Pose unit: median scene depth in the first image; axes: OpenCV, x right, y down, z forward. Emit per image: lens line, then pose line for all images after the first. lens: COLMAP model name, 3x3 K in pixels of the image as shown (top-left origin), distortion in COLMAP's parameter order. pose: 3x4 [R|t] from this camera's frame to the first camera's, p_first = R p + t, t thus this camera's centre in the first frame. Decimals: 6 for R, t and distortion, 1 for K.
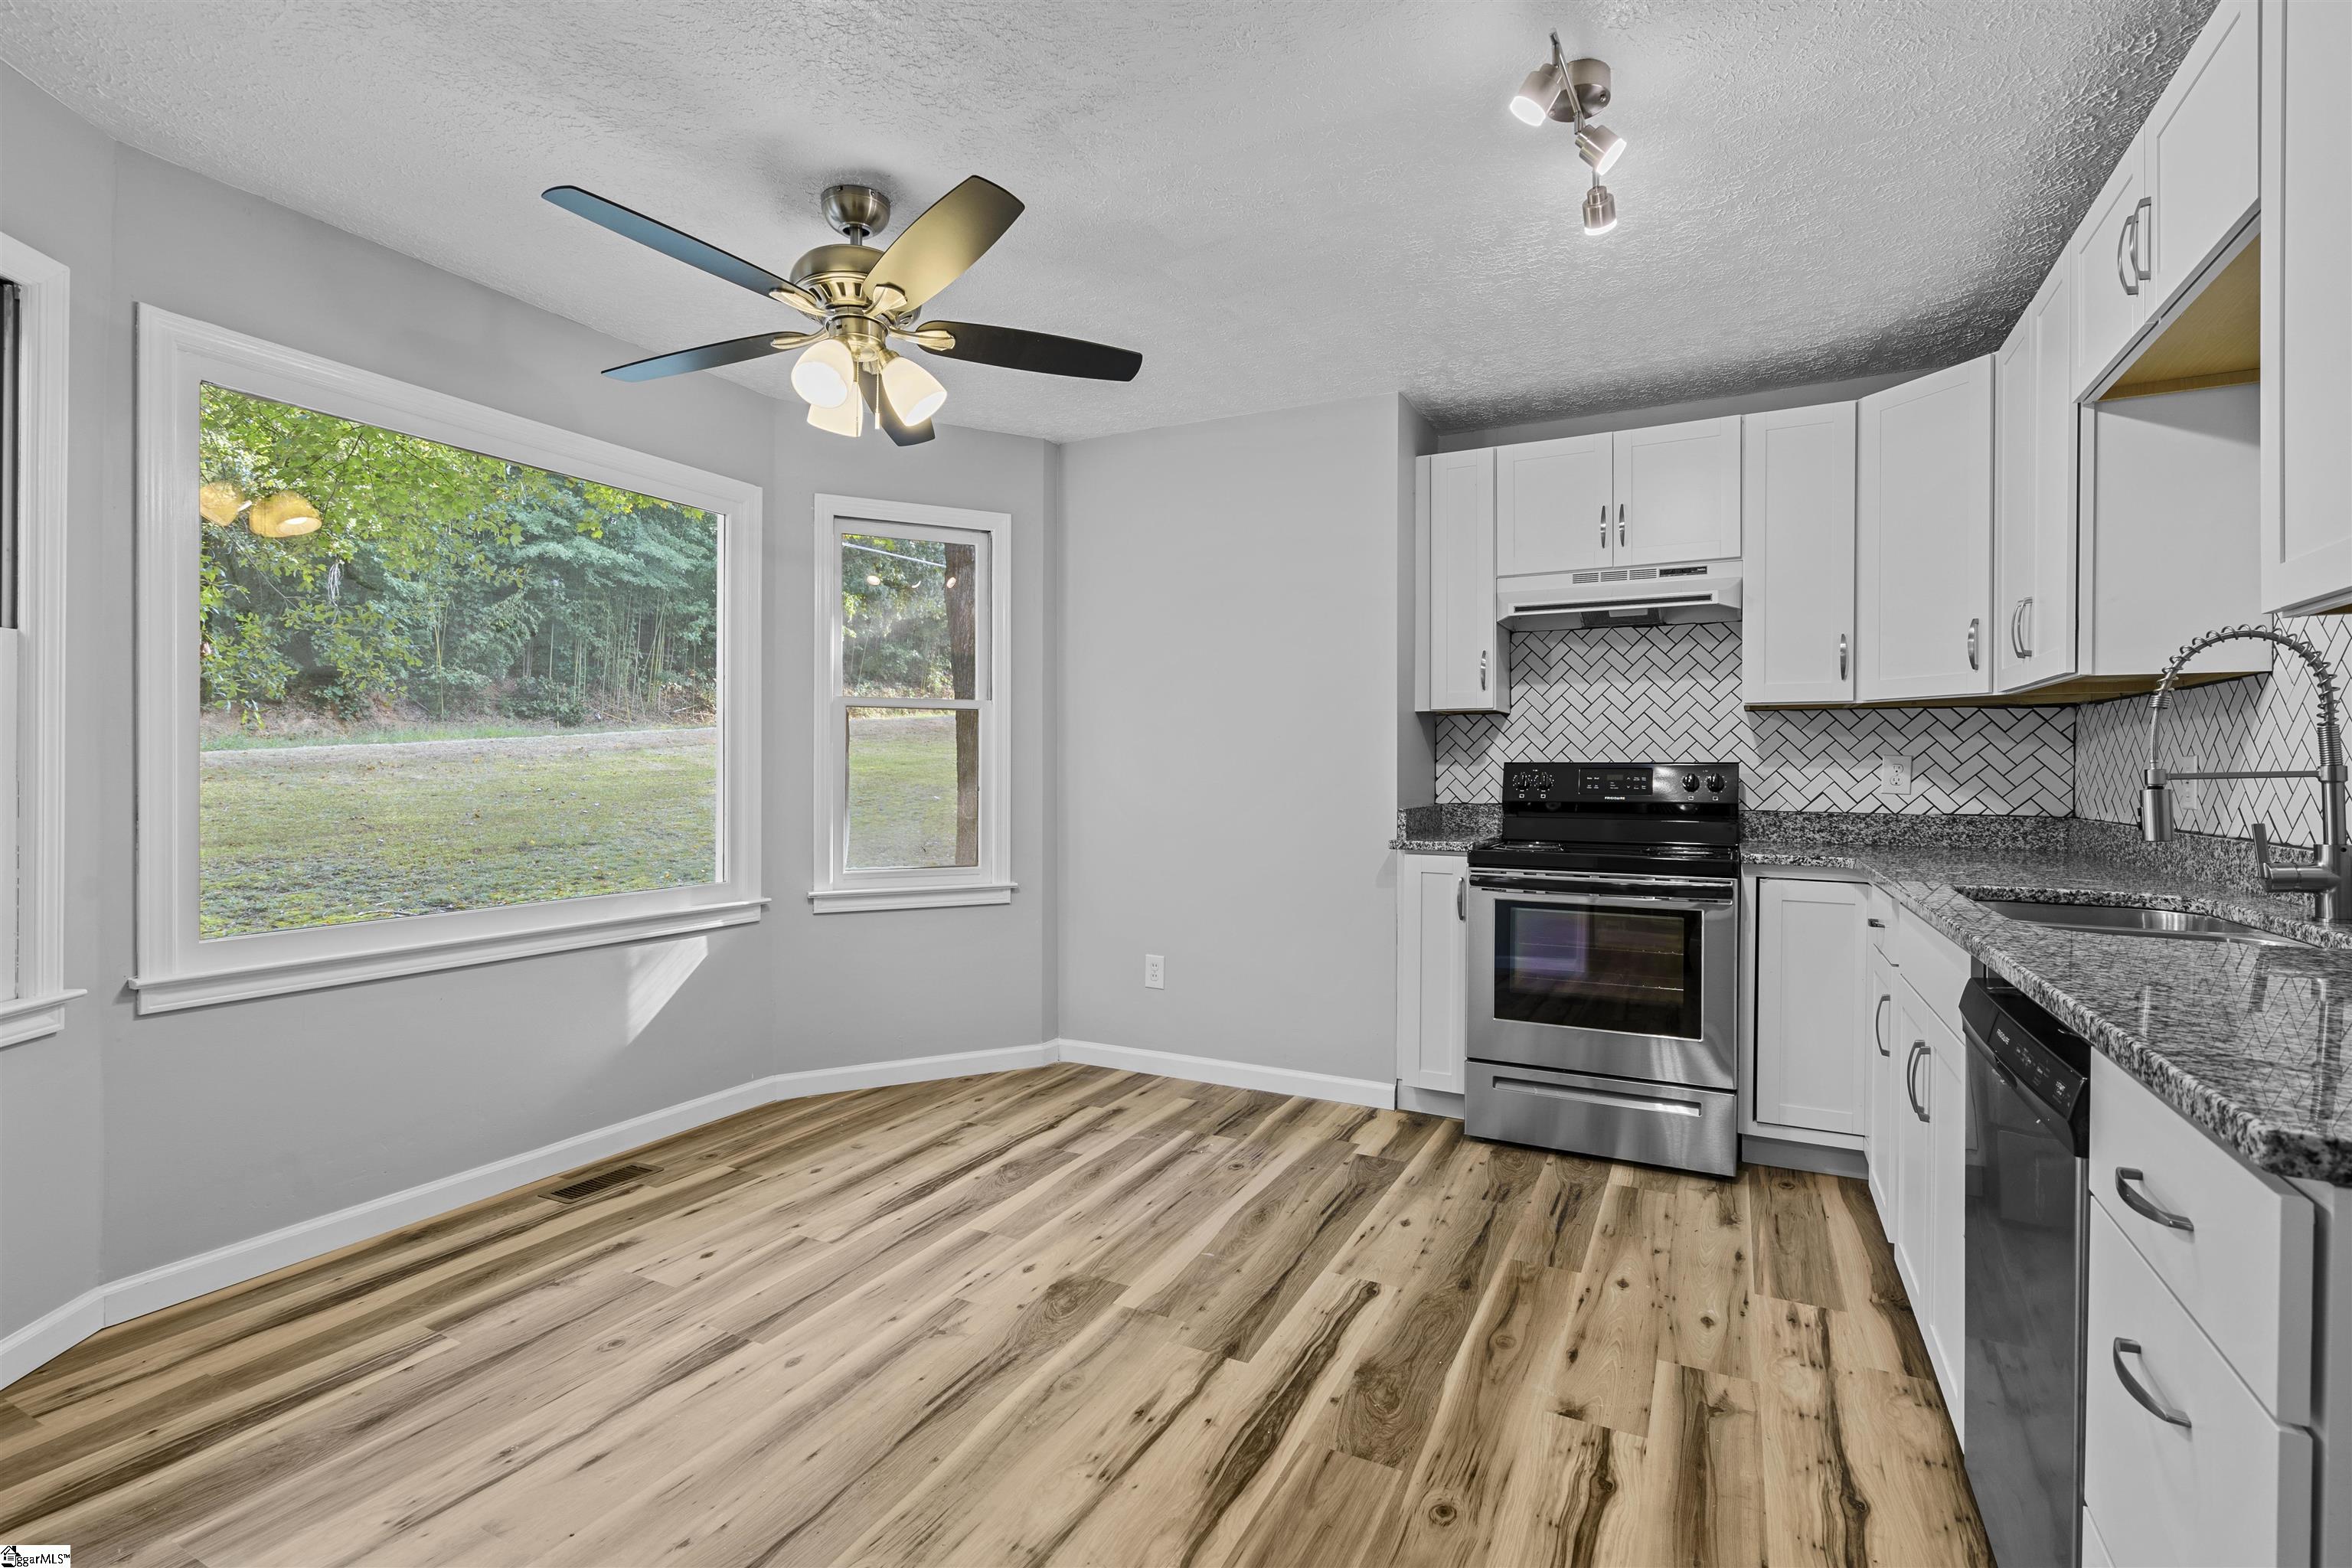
lens RADIAL K [[1083.6, 0, 1171.0], [0, 1083.6, 769.5], [0, 0, 1]] dist [-0.011443, 0.004984]
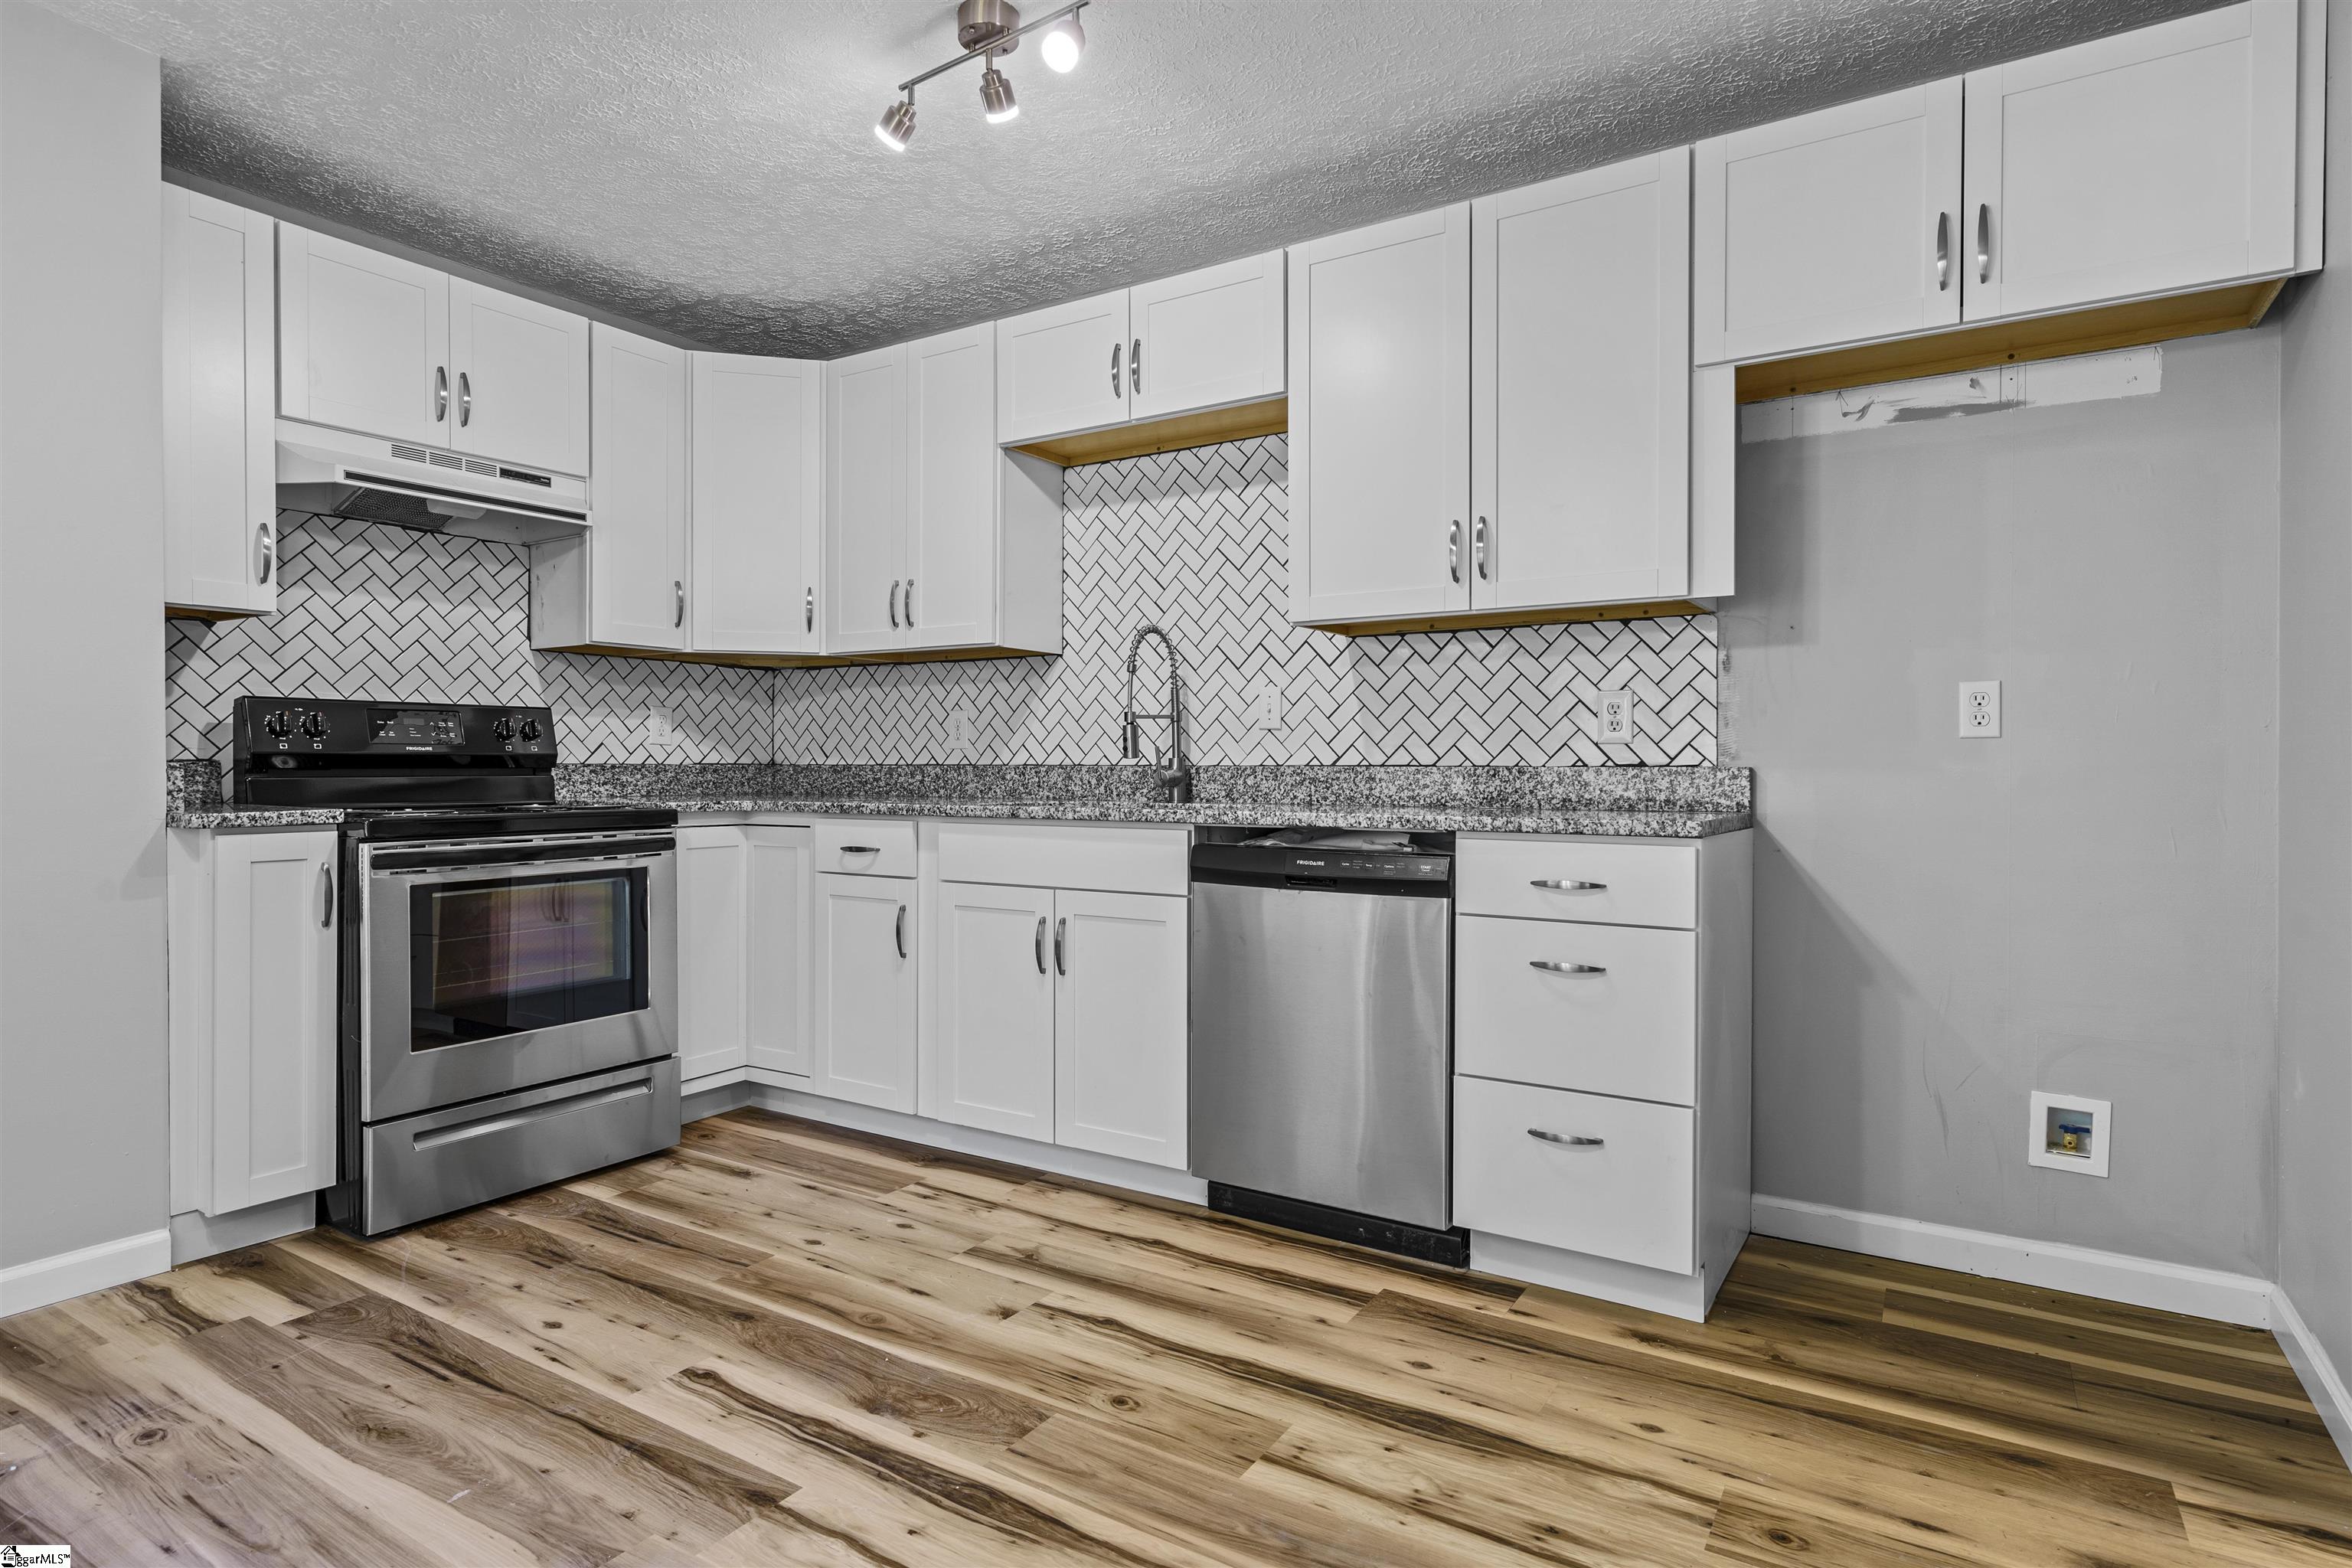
lens RADIAL K [[1231.8, 0, 1186.6], [0, 1231.8, 772.2], [0, 0, 1]] dist [0.002212, 0.000544]
pose [[0.084177, -0.011590, 0.996383, -0.476973], [-0.000576, 0.999932, 0.011680, 0.037431], [-0.996451, -0.001557, 0.084165, 0.439573]]
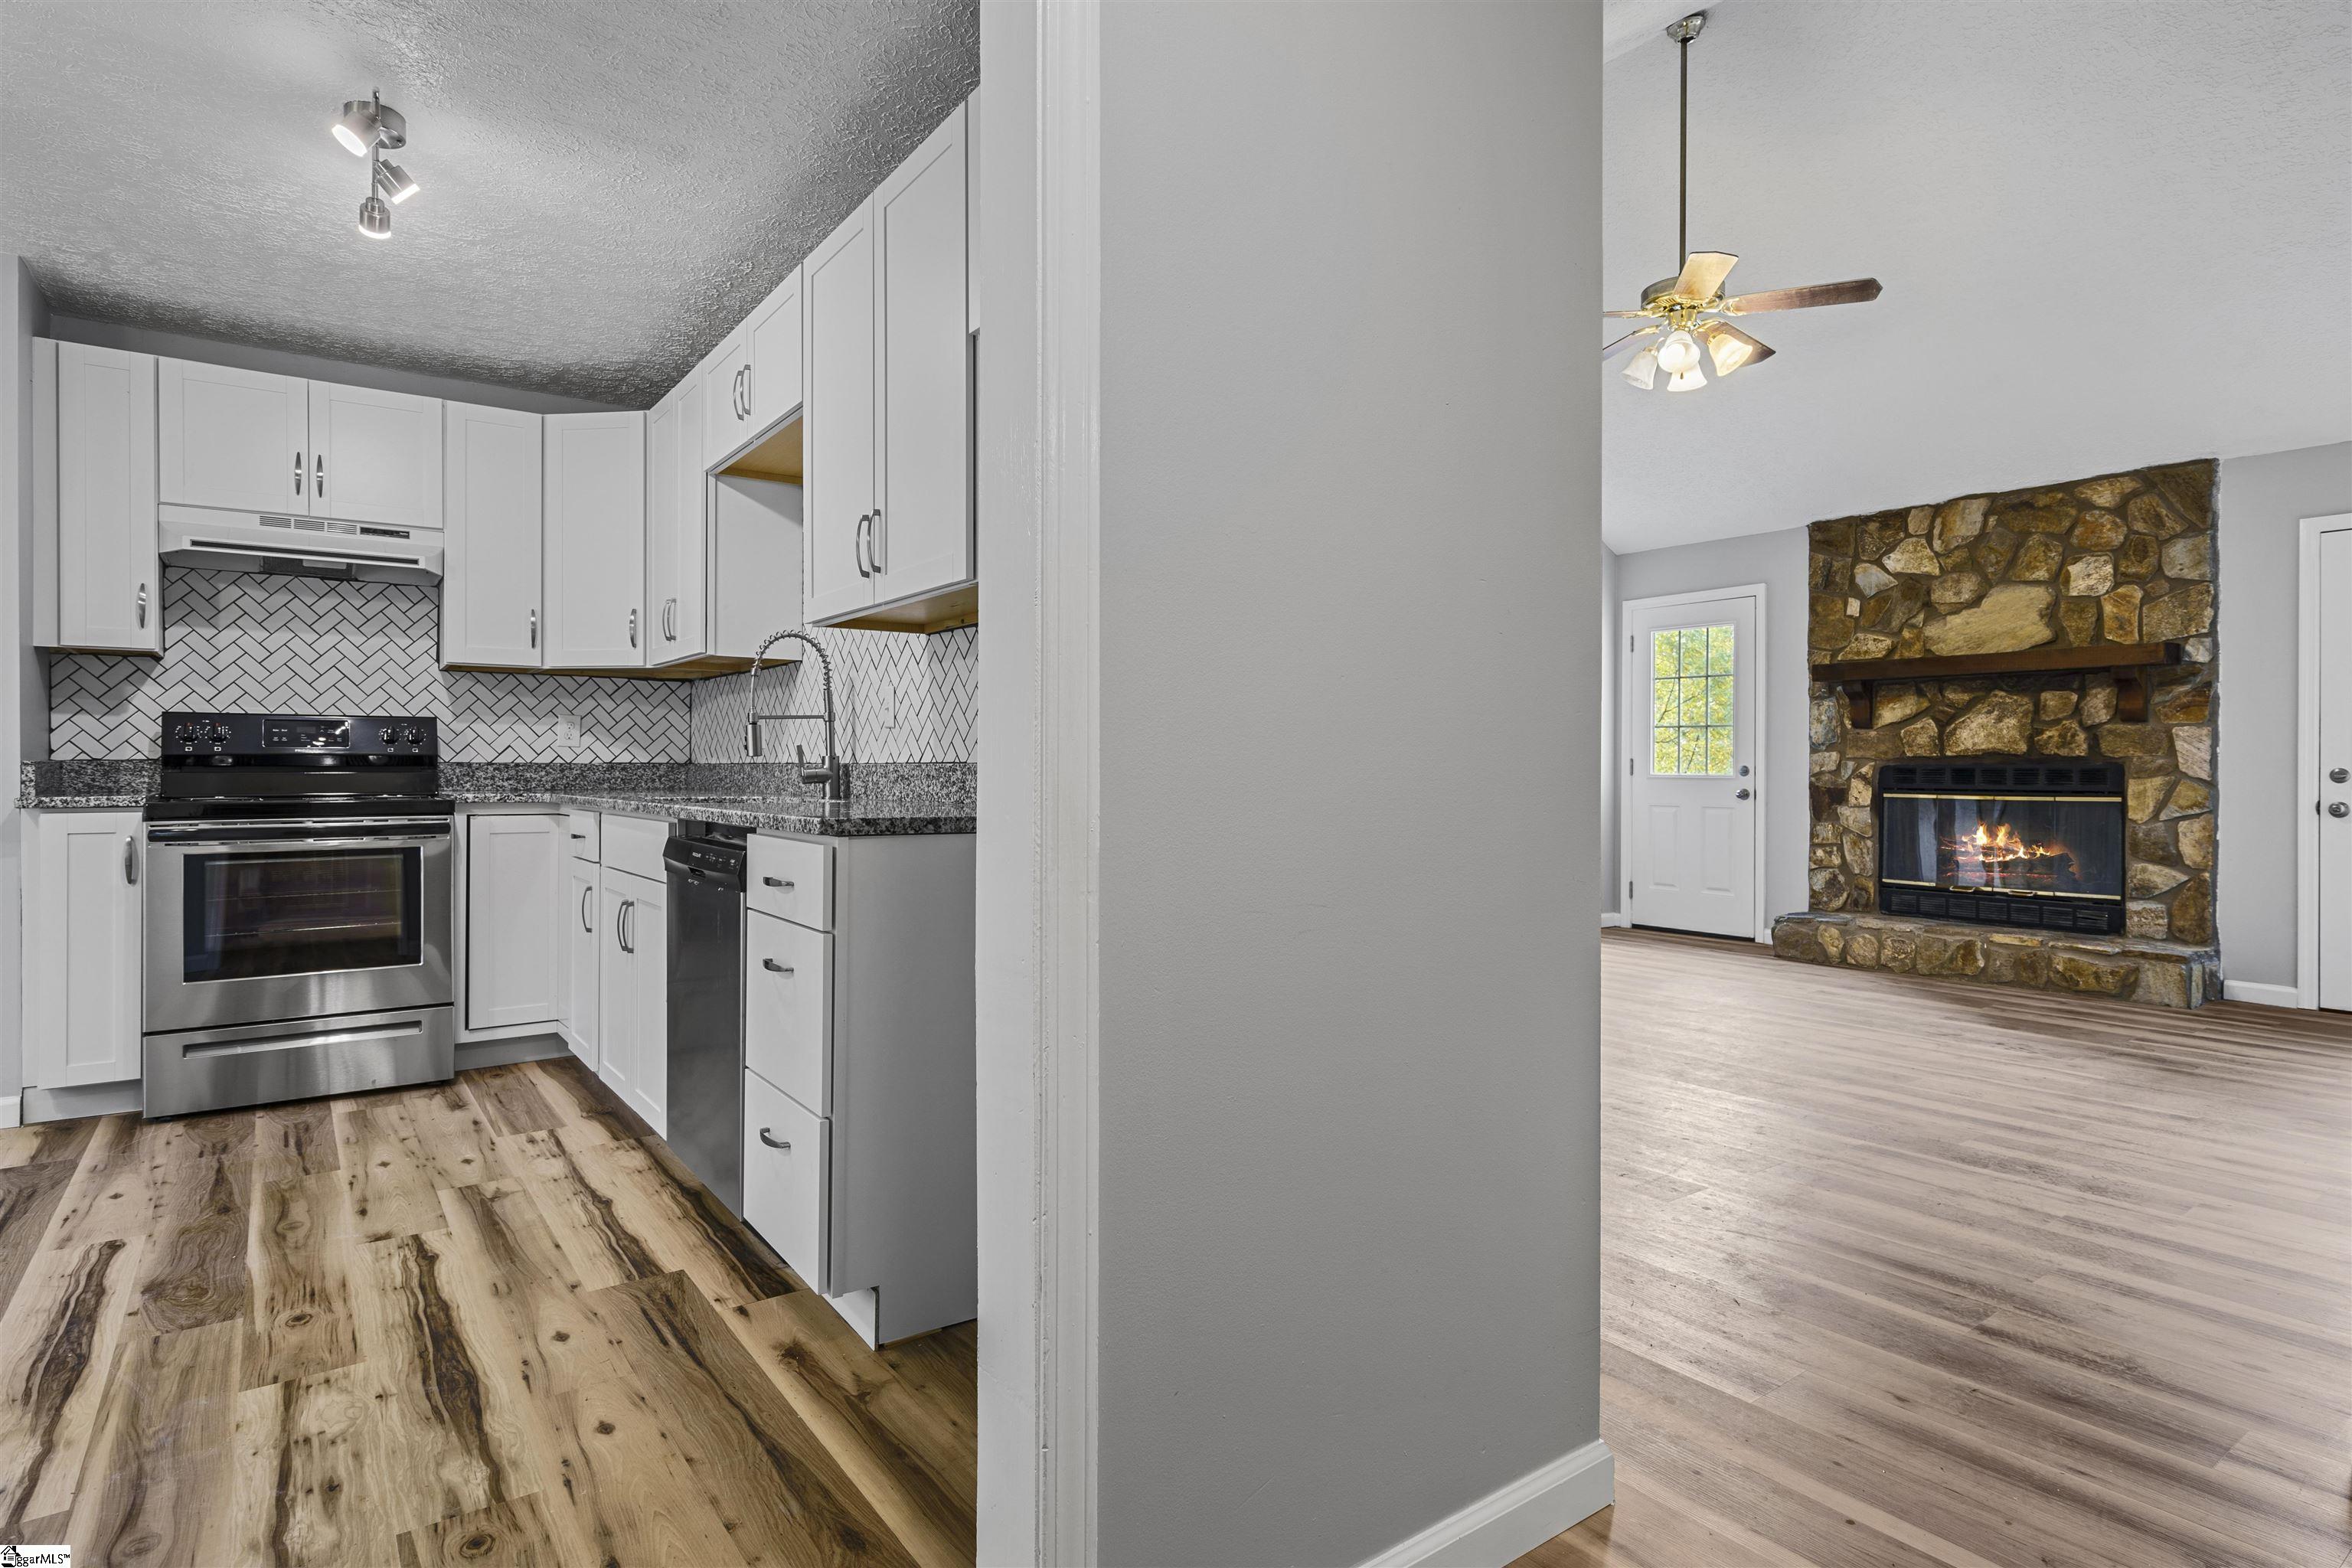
lens RADIAL K [[1223.6, 0, 1178.2], [0, 1223.6, 768.5], [0, 0, 1]] dist [0.004811, 0.000814]
pose [[0.446307, -0.006482, 0.894856, -0.269627], [0.001356, 0.999978, 0.006567, 0.041902], [-0.894879, -0.001718, 0.446306, -0.238659]]
